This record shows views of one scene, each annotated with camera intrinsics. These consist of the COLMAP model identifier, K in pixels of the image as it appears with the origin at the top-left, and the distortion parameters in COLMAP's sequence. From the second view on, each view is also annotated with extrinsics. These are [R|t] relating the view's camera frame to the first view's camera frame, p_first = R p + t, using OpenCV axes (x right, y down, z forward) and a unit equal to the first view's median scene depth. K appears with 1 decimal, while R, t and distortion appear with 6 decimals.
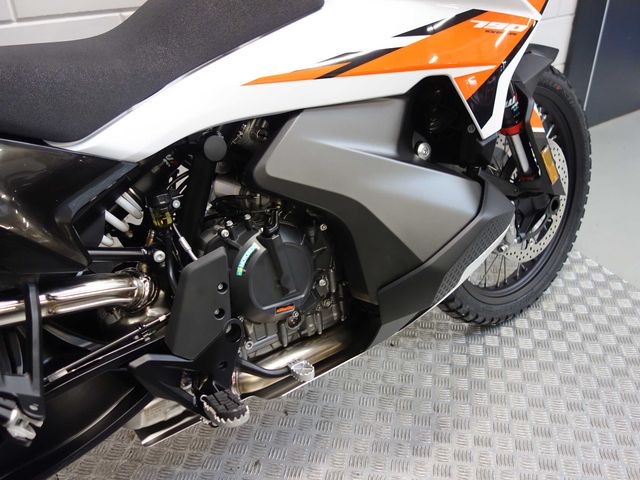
lens RADIAL K [[571.2, 0, 320.0], [0, 571.2, 240.0], [0, 0, 1]] dist [0.022886, 0.003869]
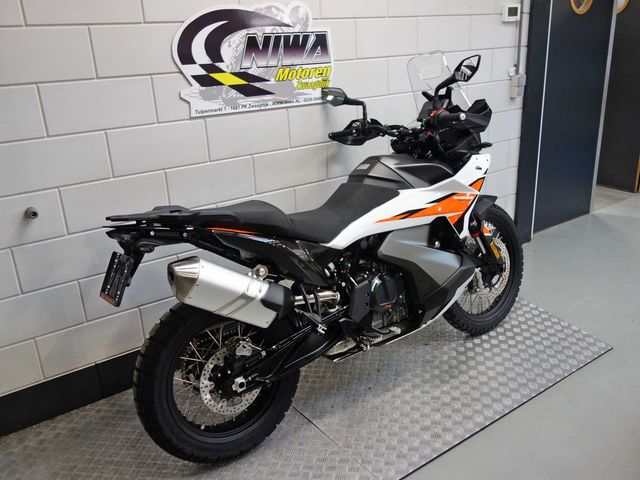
lens RADIAL K [[571.2, 0, 320.0], [0, 571.2, 240.0], [0, 0, 1]] dist [0.022886, 0.003869]
pose [[0.999588, -0.027956, -0.006529, -0.323446], [0.026291, 0.982774, -0.182934, 0.276540], [0.011530, 0.182687, 0.983103, -1.503135]]
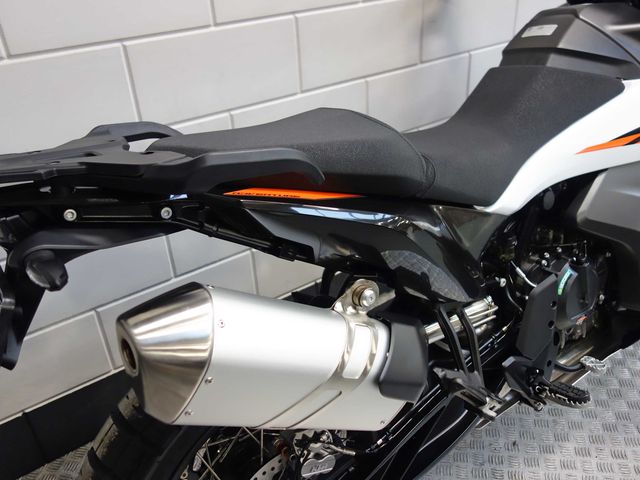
lens RADIAL K [[571.2, 0, 320.0], [0, 571.2, 240.0], [0, 0, 1]] dist [0.022886, 0.003869]
pose [[0.999331, -0.034668, -0.011679, -0.600659], [0.034618, 0.999391, -0.004445, -0.068996], [0.011826, 0.004038, 0.999922, -0.290047]]
